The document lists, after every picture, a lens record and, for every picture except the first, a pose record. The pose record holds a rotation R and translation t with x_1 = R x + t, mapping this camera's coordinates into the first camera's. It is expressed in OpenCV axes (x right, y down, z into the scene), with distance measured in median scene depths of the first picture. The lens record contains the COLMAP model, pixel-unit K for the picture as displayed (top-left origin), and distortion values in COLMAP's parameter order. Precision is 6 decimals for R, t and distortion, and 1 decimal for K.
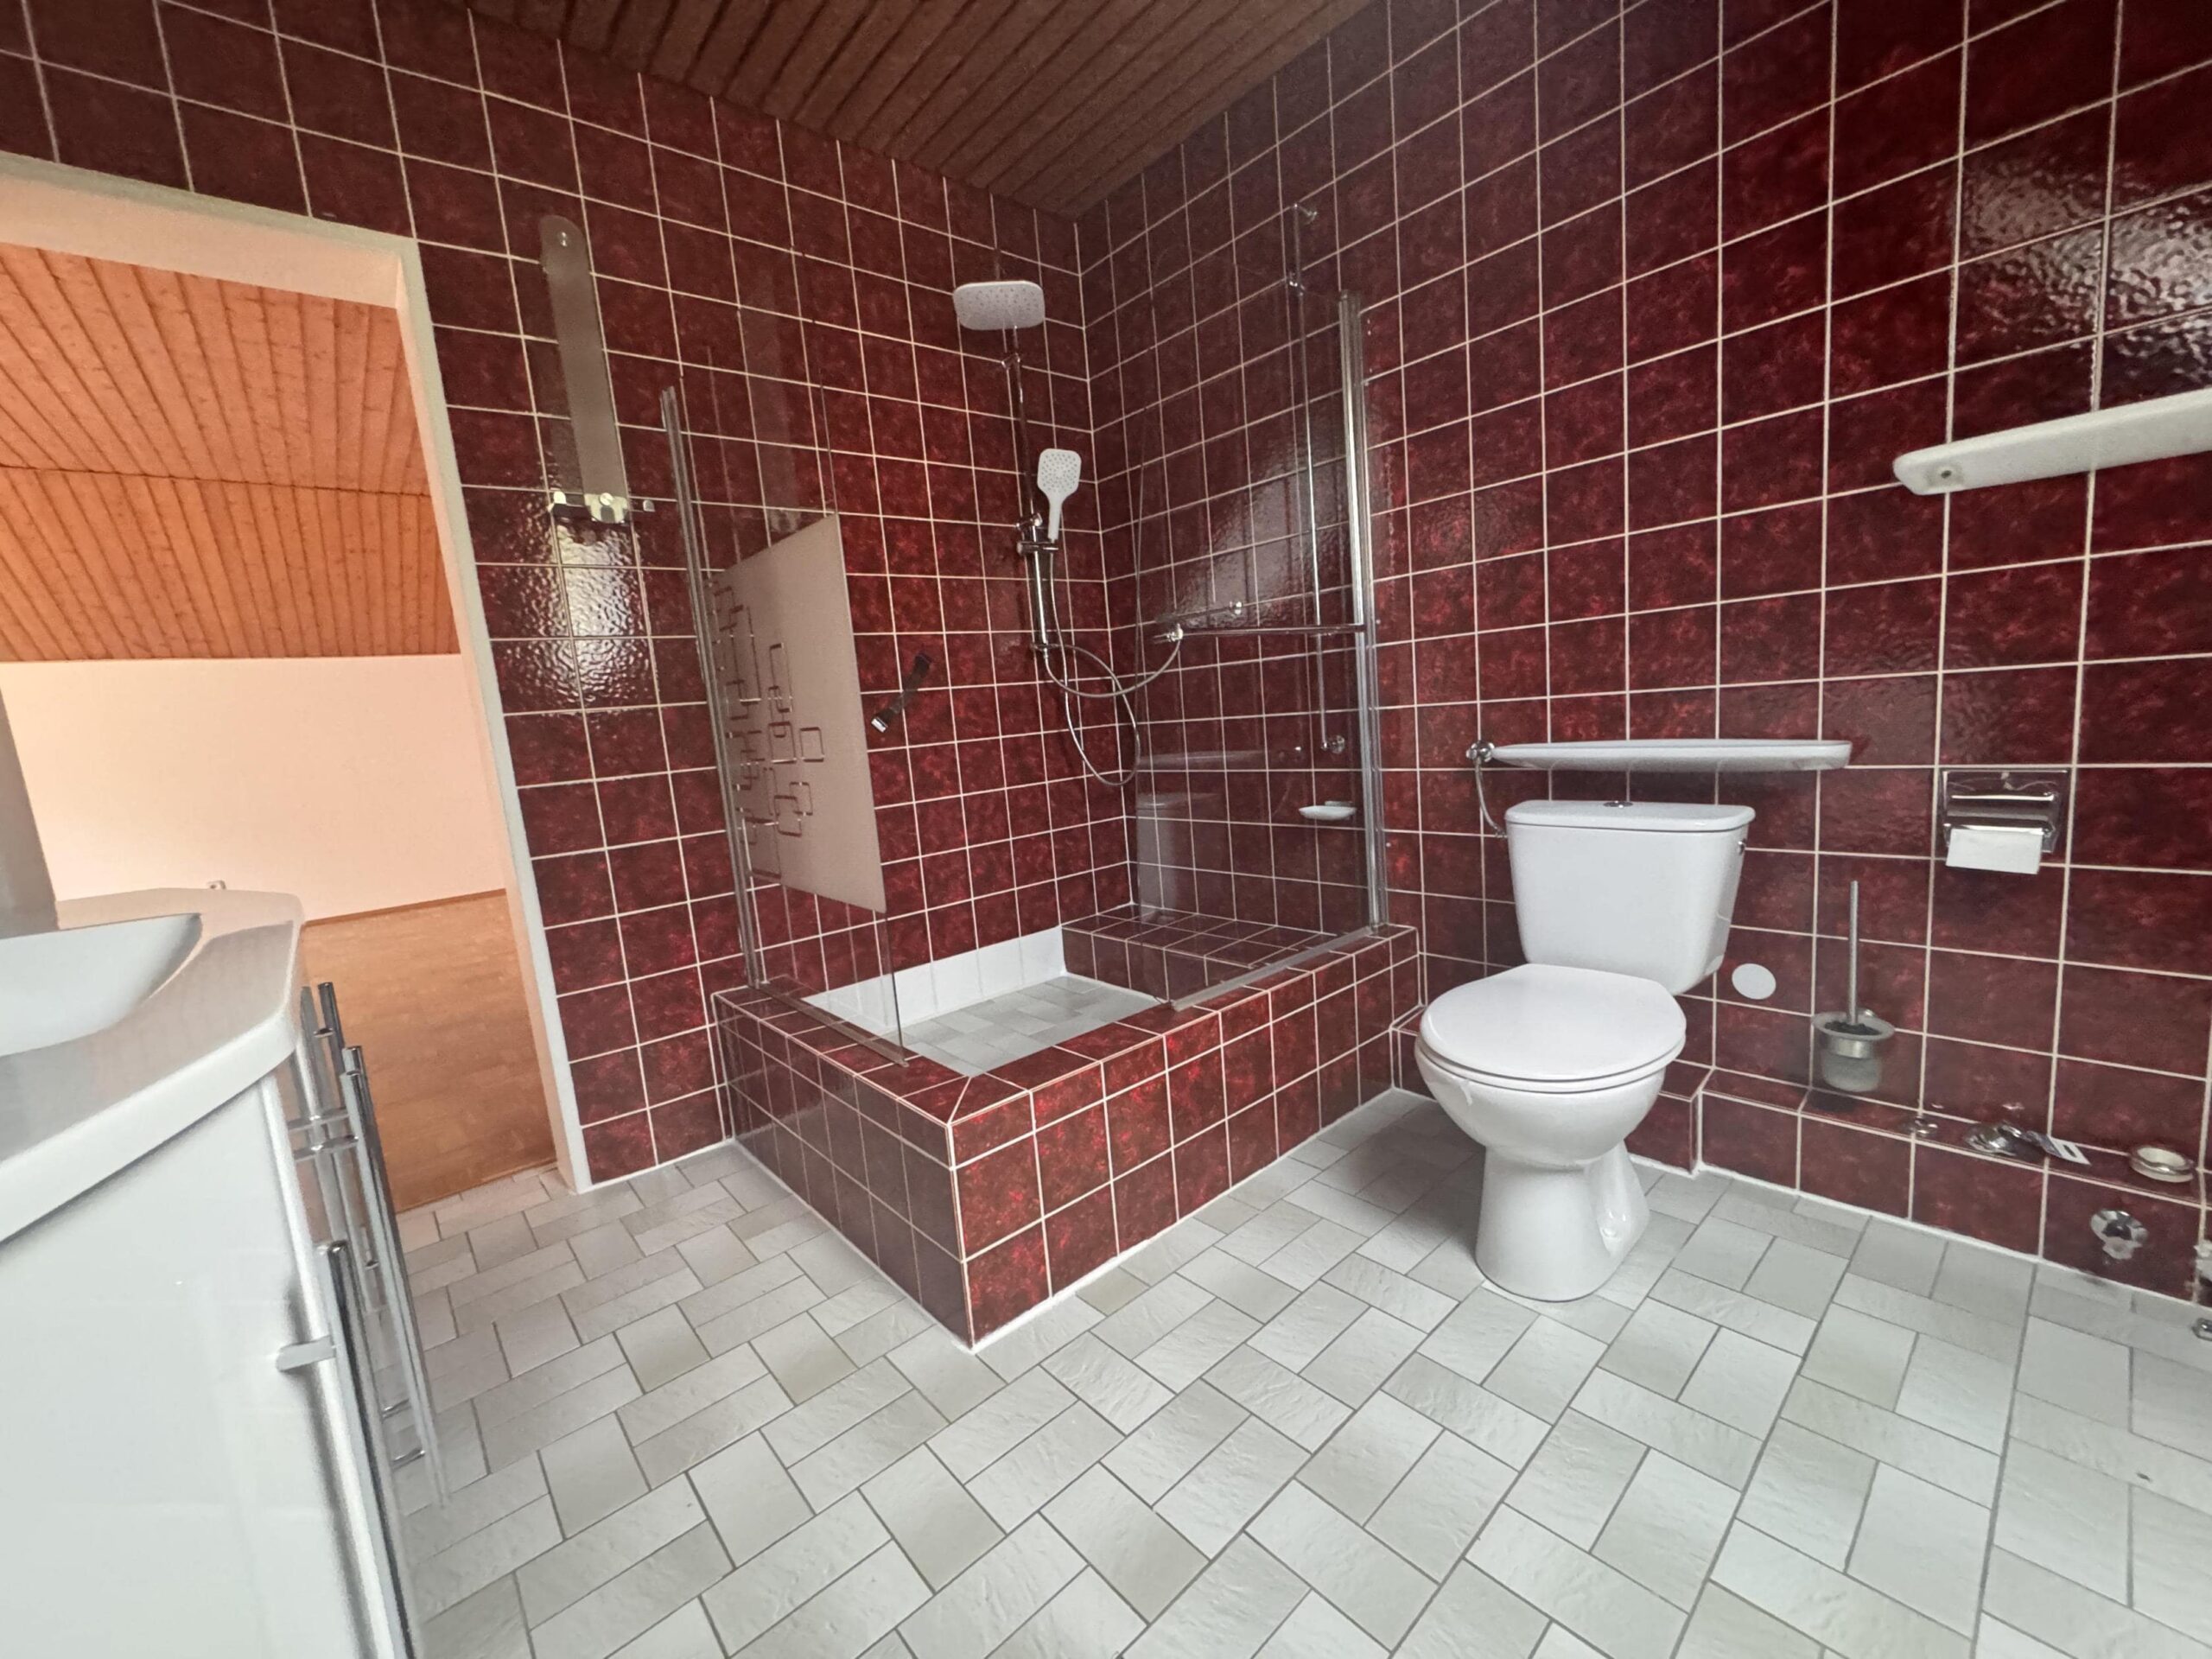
lens RADIAL K [[887.8, 0, 1104.7], [0, 887.8, 825.3], [0, 0, 1]] dist [-0.000739, -0.000239]
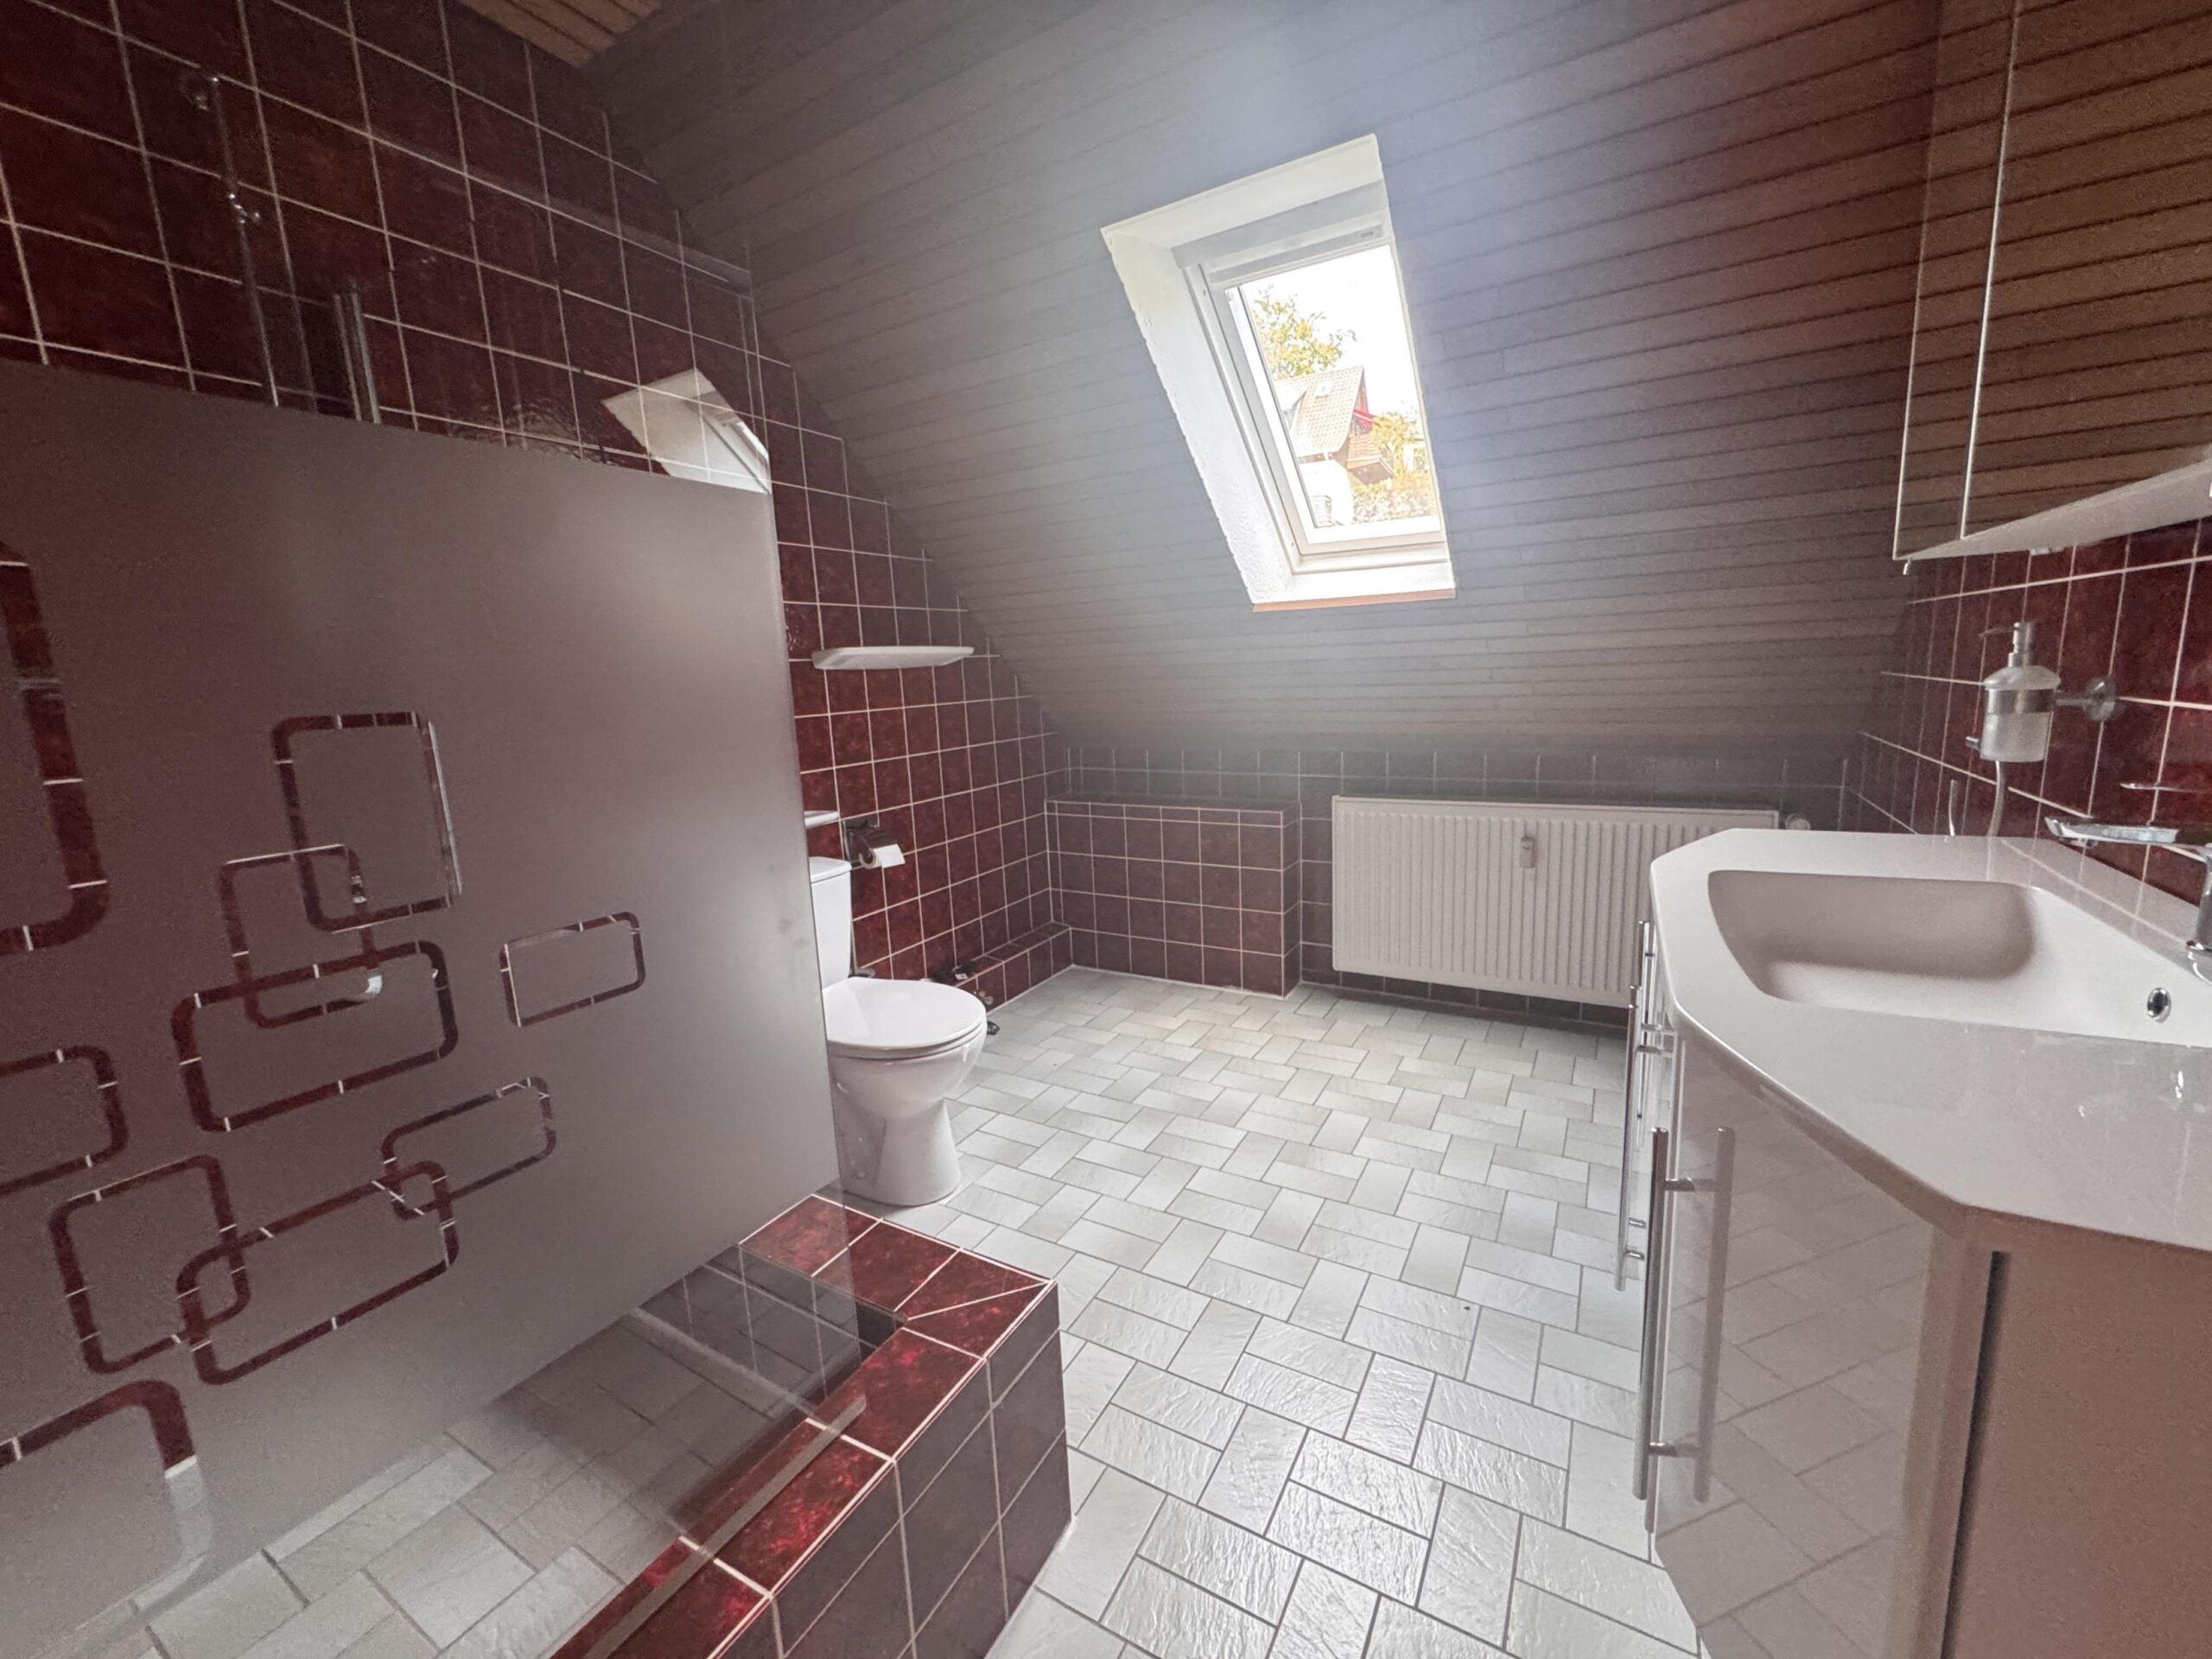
lens RADIAL K [[887.8, 0, 1104.0], [0, 887.8, 826.7], [0, 0, 1]] dist [-0.000739, -0.000239]
pose [[-0.312913, -0.064651, 0.947579, -1.115881], [0.197823, 0.971364, 0.131600, -0.222032], [-0.928952, 0.228632, -0.291163, 1.256562]]
